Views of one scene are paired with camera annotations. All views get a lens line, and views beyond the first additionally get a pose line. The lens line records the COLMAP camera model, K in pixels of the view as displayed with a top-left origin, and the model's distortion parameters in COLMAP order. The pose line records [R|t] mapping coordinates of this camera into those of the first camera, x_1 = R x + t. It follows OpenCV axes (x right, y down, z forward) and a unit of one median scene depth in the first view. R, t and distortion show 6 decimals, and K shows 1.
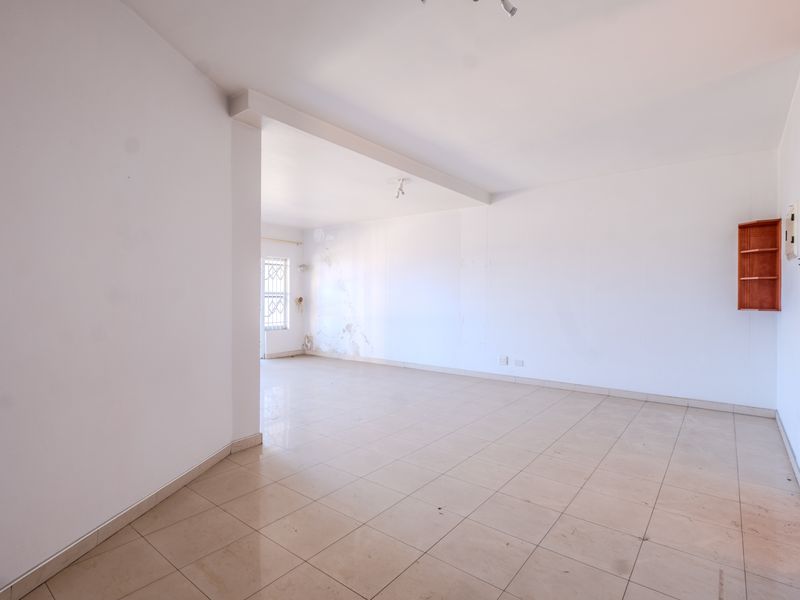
lens RADIAL K [[406.9, 0, 399.6], [0, 406.9, 296.5], [0, 0, 1]] dist [0.004615, 0.002058]
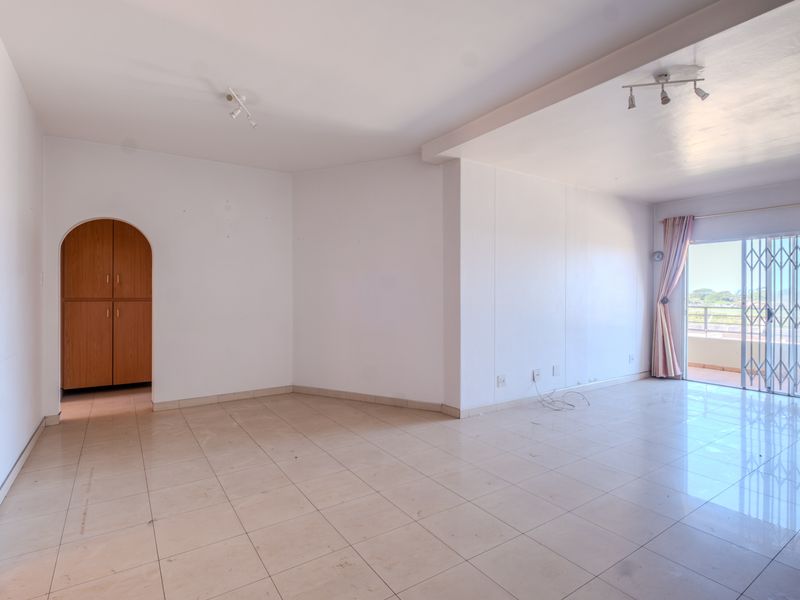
lens RADIAL K [[406.9, 0, 399.8], [0, 406.9, 301.7], [0, 0, 1]] dist [0.004615, 0.002058]
pose [[-0.281046, 0.023063, -0.959417, 1.247307], [-0.011183, 0.999565, 0.027304, -0.024427], [0.959629, 0.018403, -0.280666, 1.666702]]
